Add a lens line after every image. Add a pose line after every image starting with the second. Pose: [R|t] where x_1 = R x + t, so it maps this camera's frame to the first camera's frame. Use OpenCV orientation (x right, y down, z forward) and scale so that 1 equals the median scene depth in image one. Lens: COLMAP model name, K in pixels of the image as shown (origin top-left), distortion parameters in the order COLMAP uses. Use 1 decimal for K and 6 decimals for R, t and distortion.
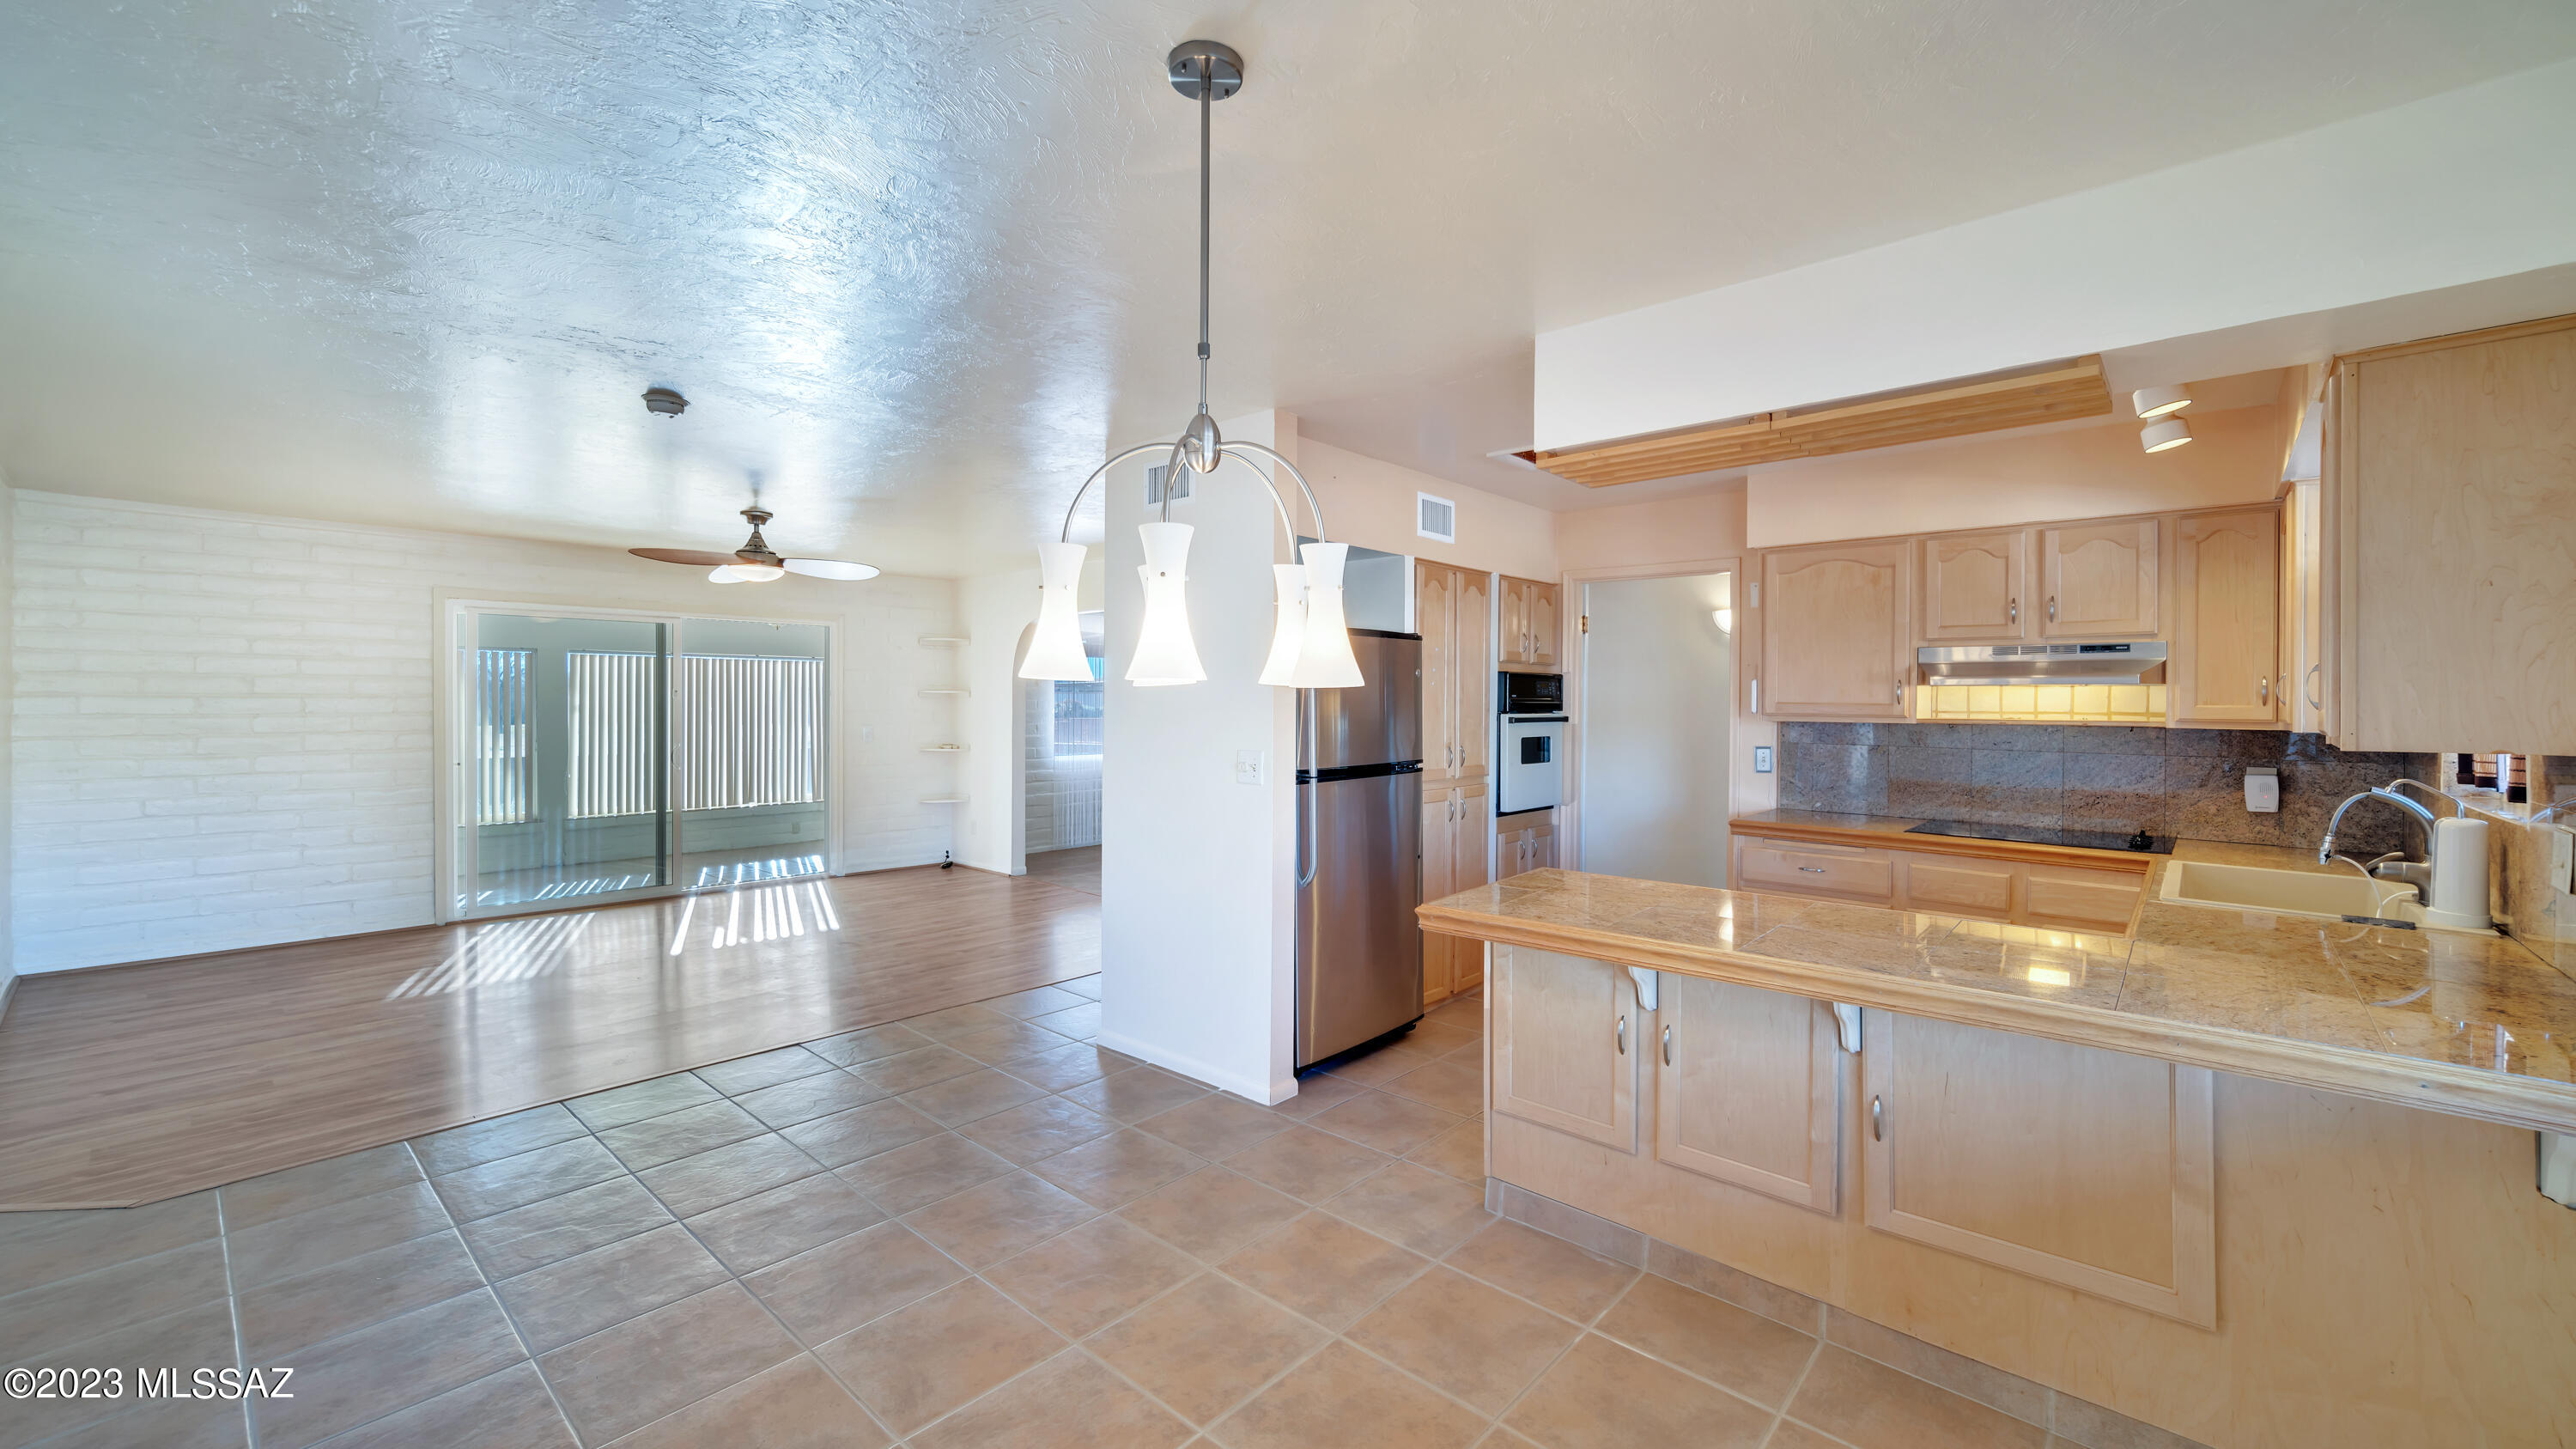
lens RADIAL K [[1016.5, 0, 1290.3], [0, 1016.5, 706.1], [0, 0, 1]] dist [-0.009150, 0.004323]
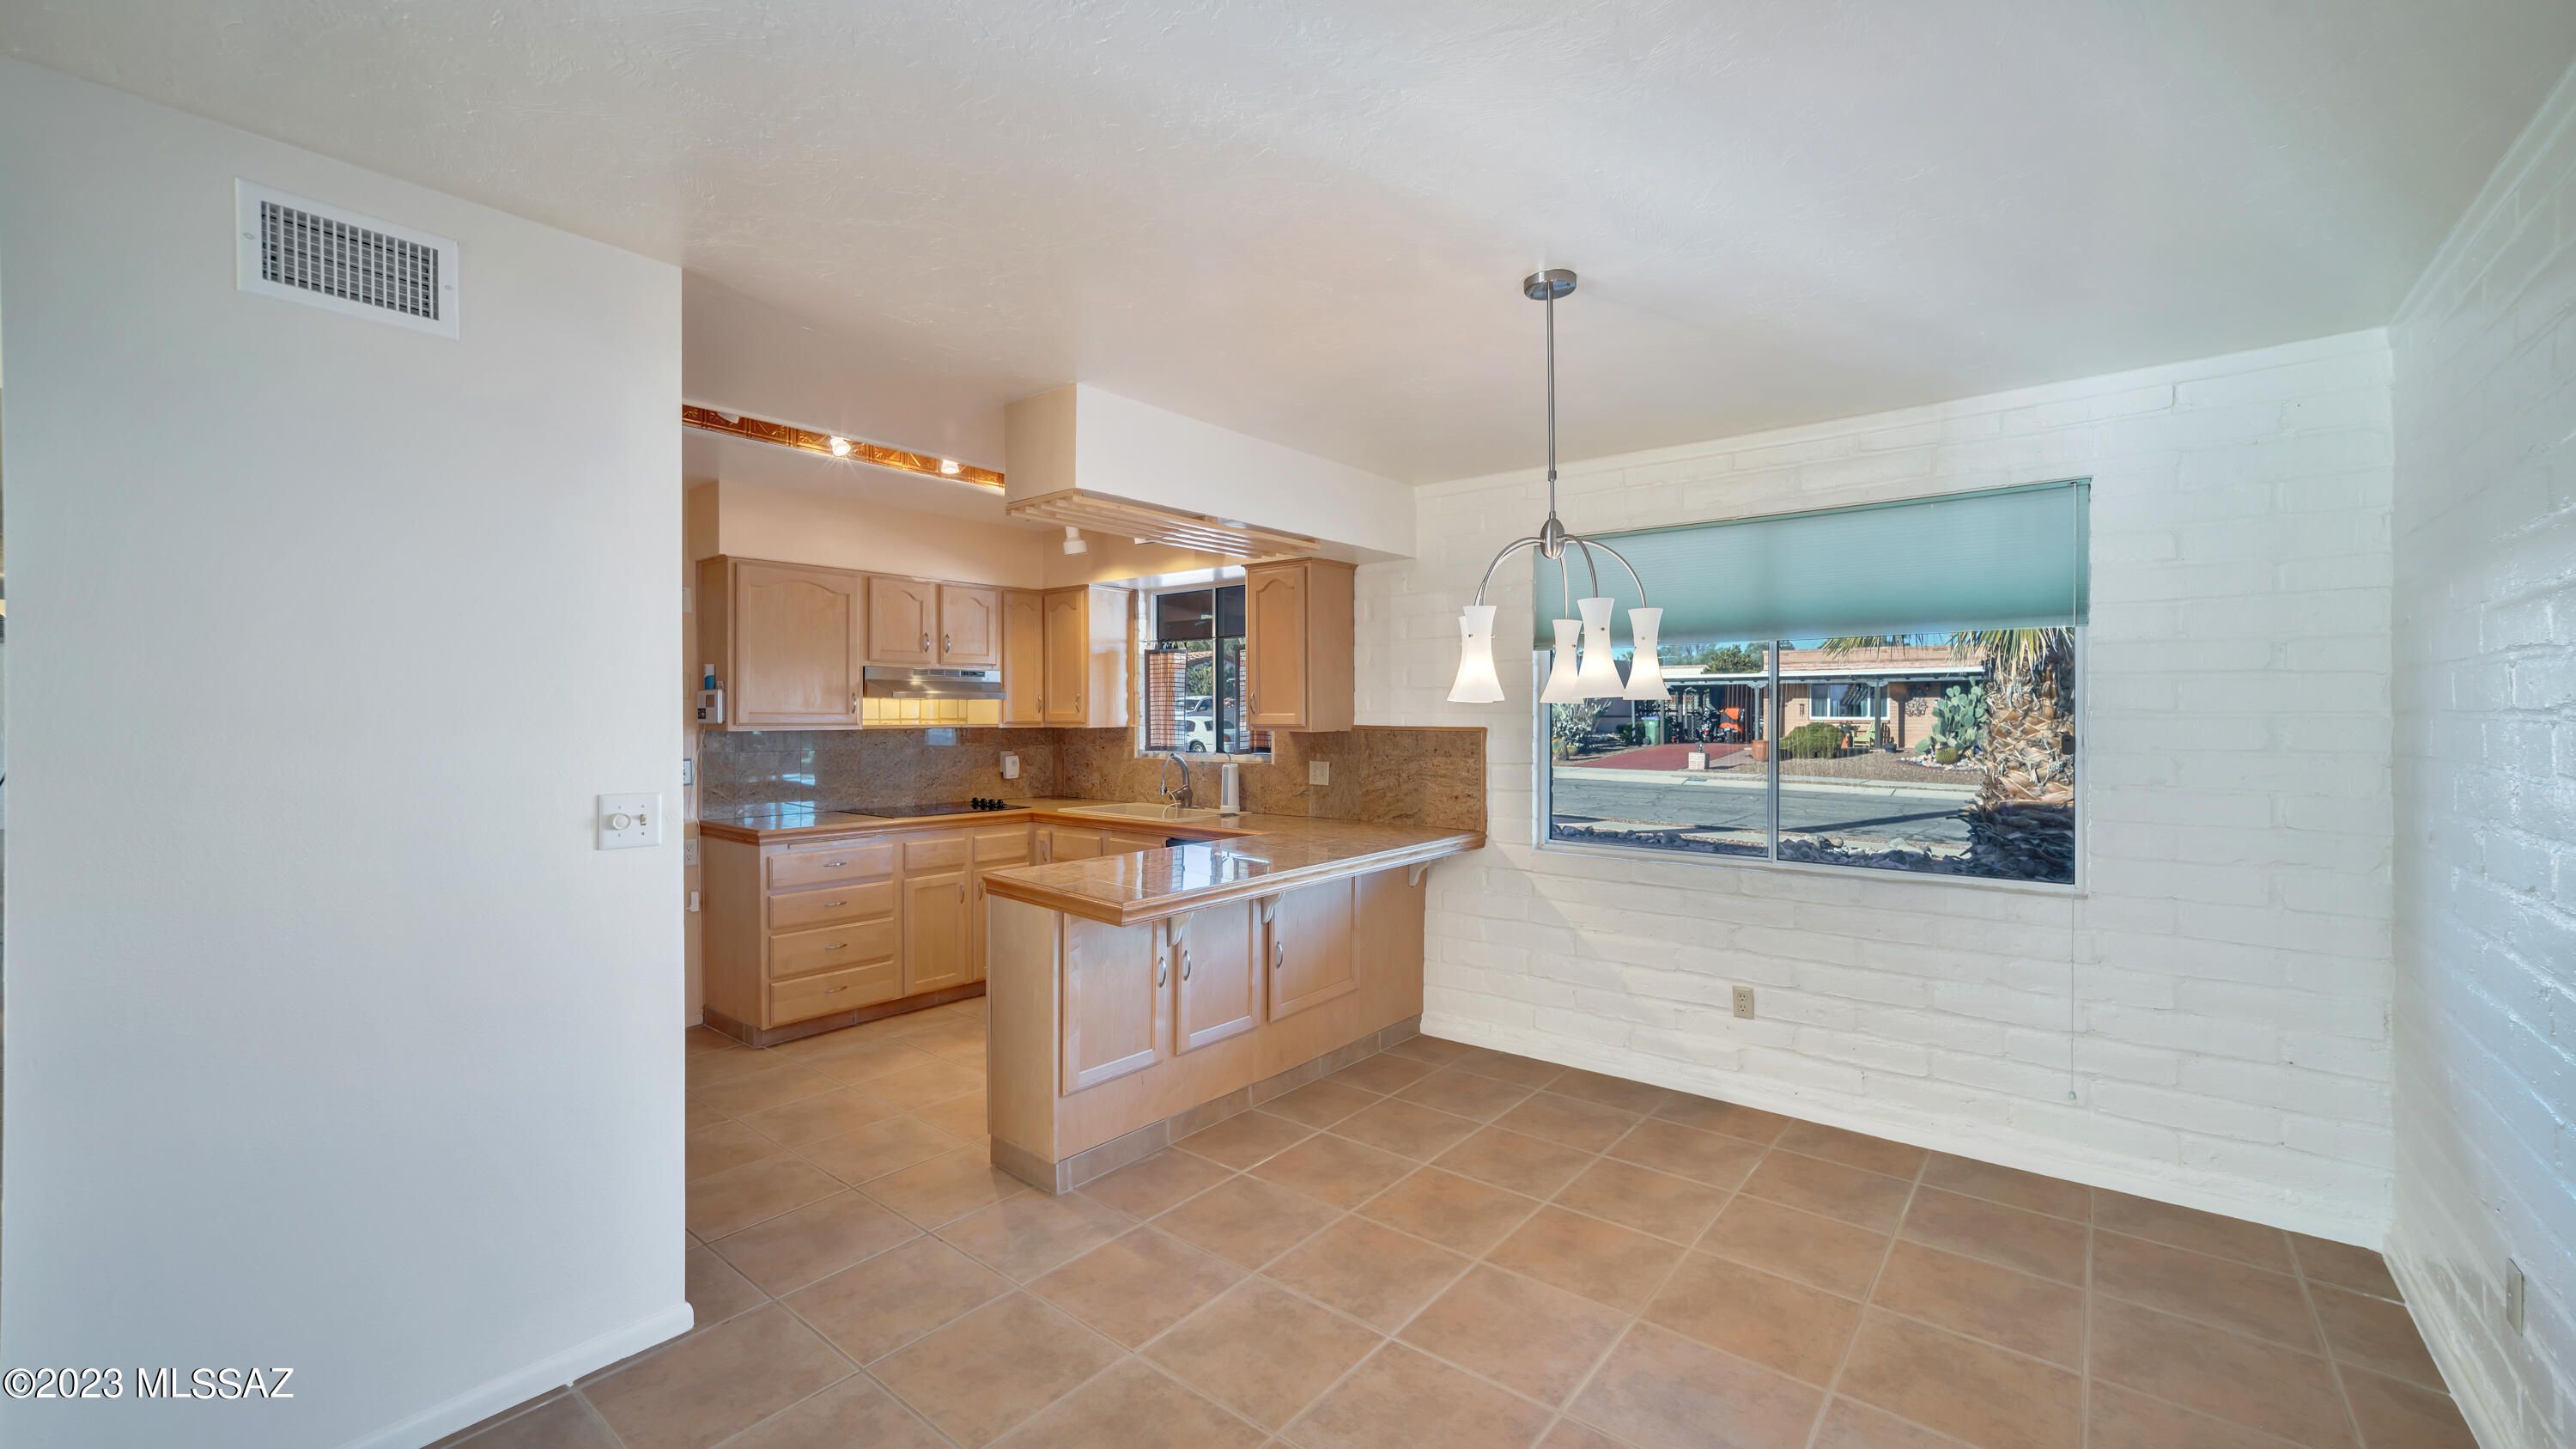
lens RADIAL K [[1016.5, 0, 1271.5], [0, 1016.5, 720.4], [0, 0, 1]] dist [-0.009150, 0.004323]
pose [[-0.032010, -0.013053, 0.999402, -1.563594], [0.006157, 0.999893, 0.013257, -0.017501], [-0.999469, 0.006578, -0.031927, 1.467659]]
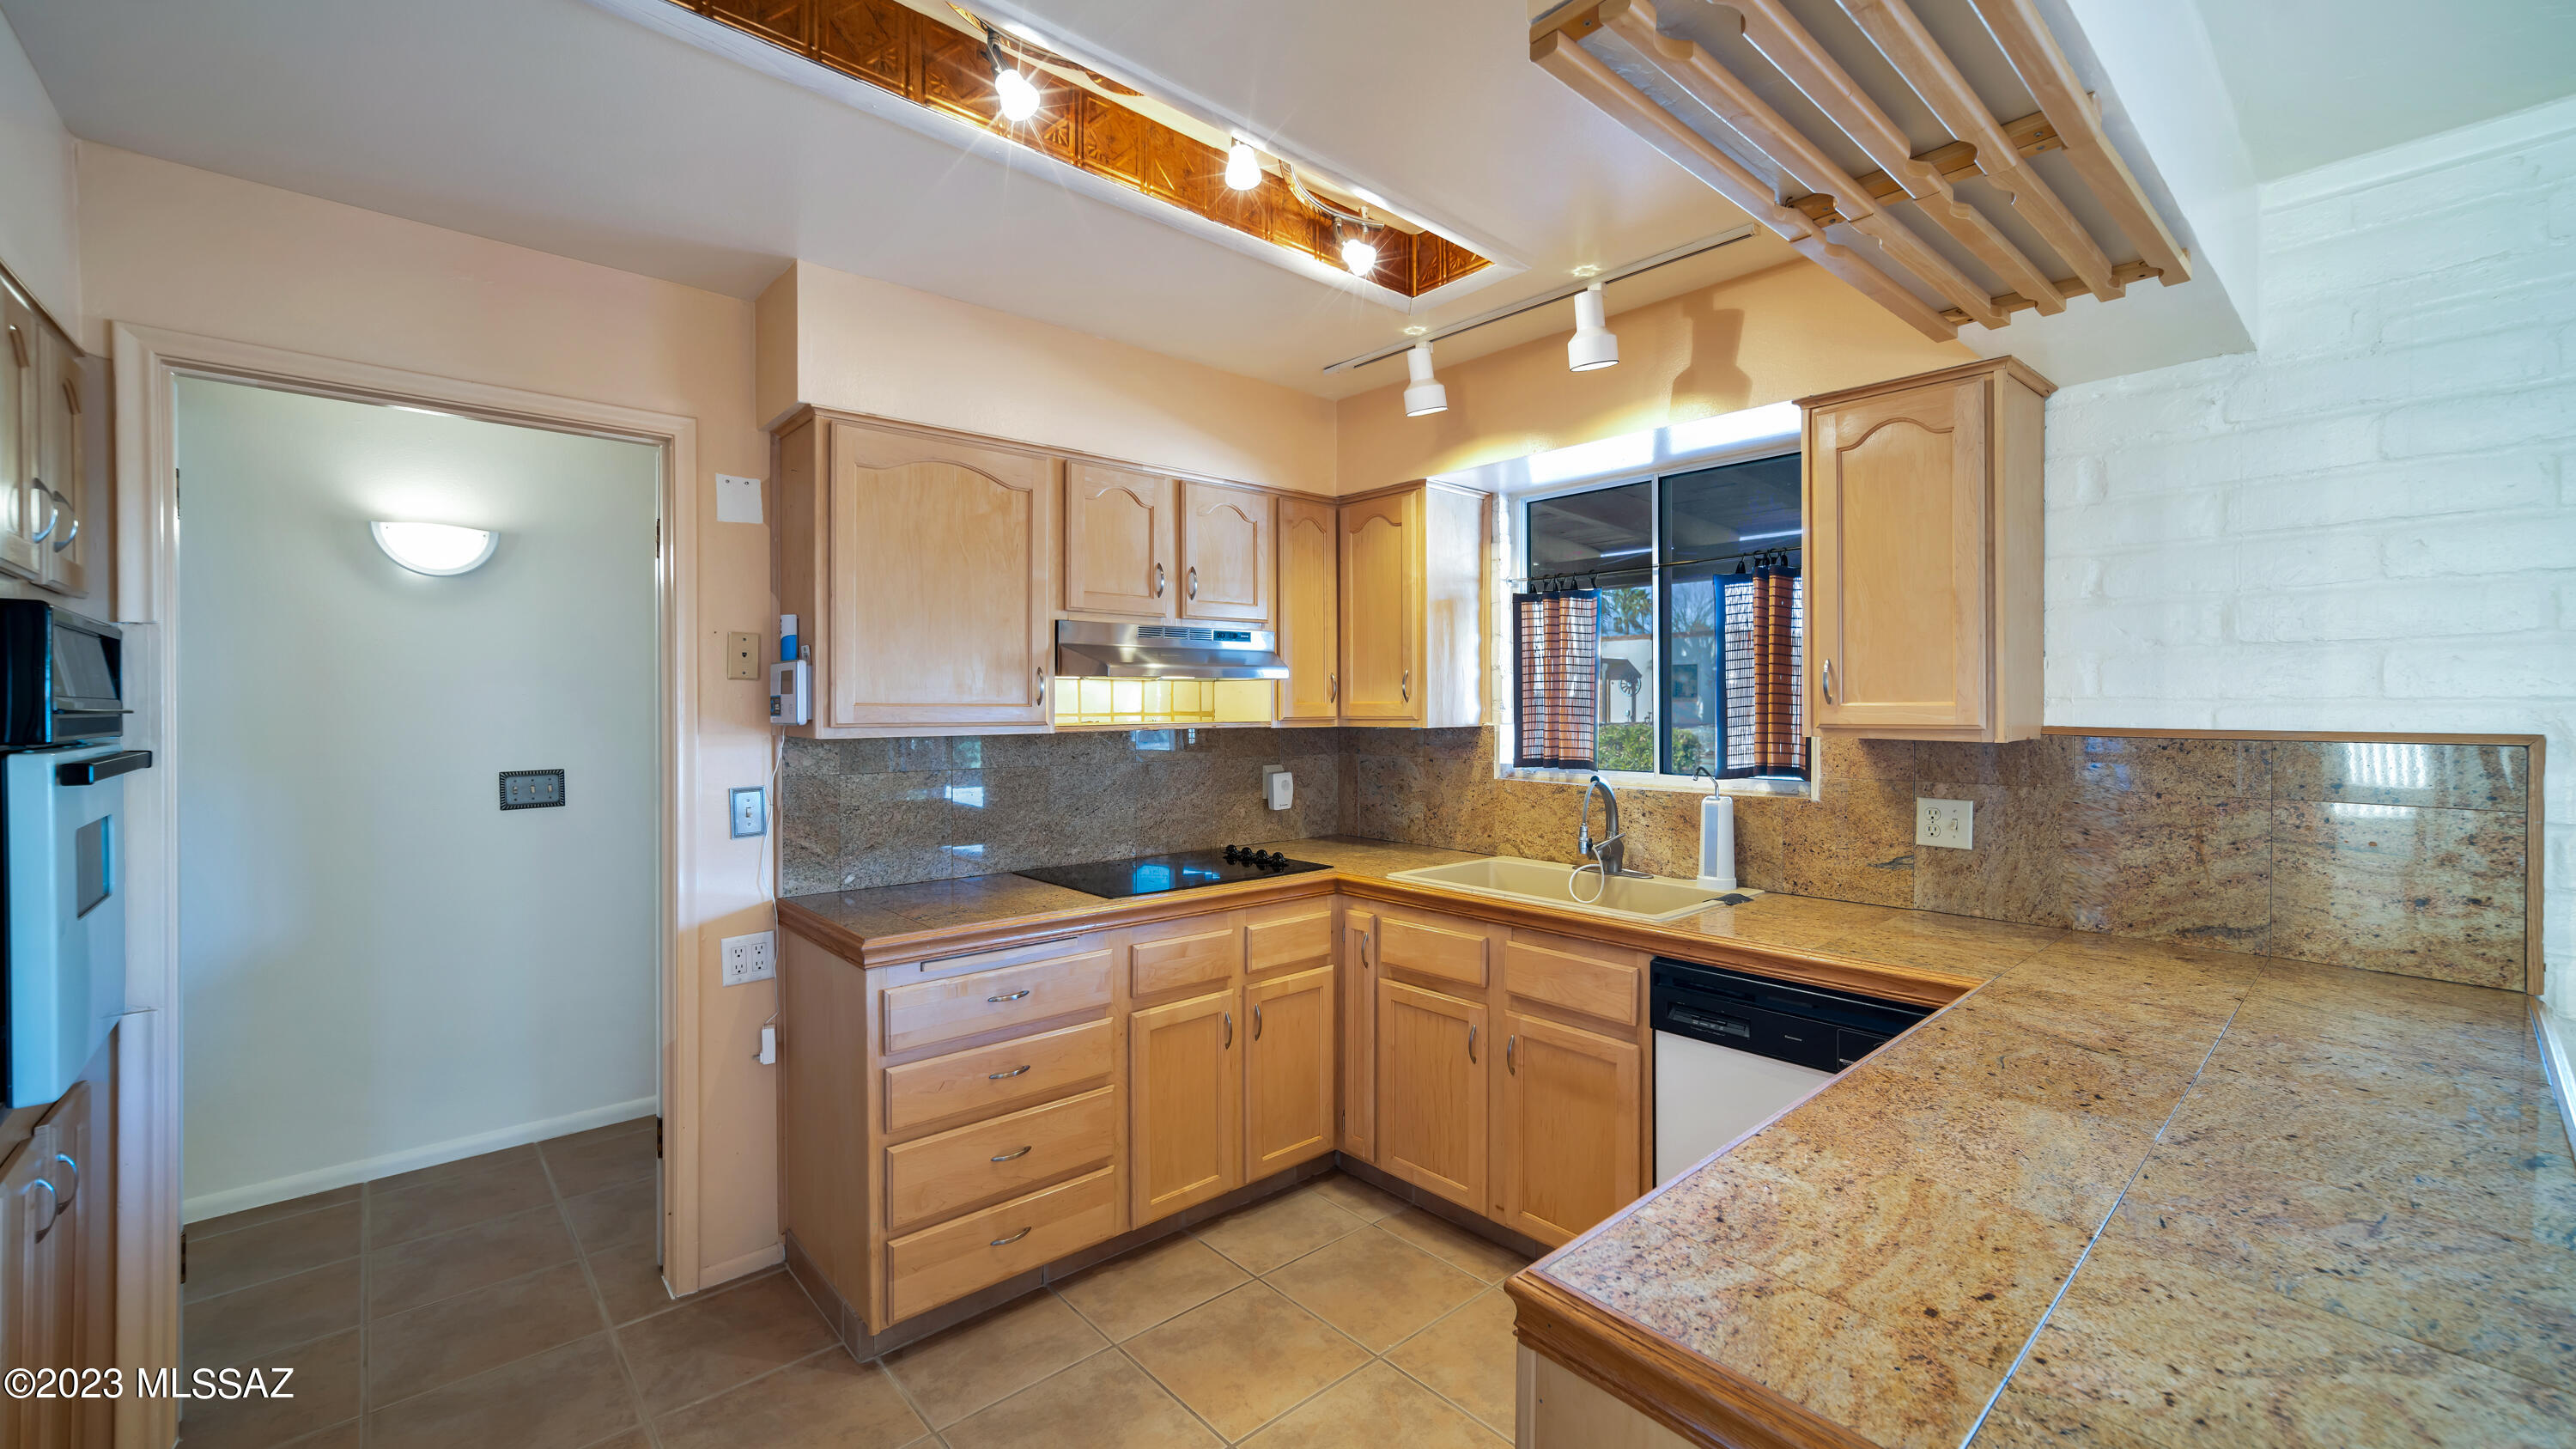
lens RADIAL K [[1016.5, 0, 1266.9], [0, 1016.5, 712.3], [0, 0, 1]] dist [-0.009150, 0.004323]
pose [[0.127062, -0.015196, 0.991778, -0.078795], [0.010632, 0.999846, 0.013957, -0.012881], [-0.991838, 0.008771, 0.127204, 2.045489]]
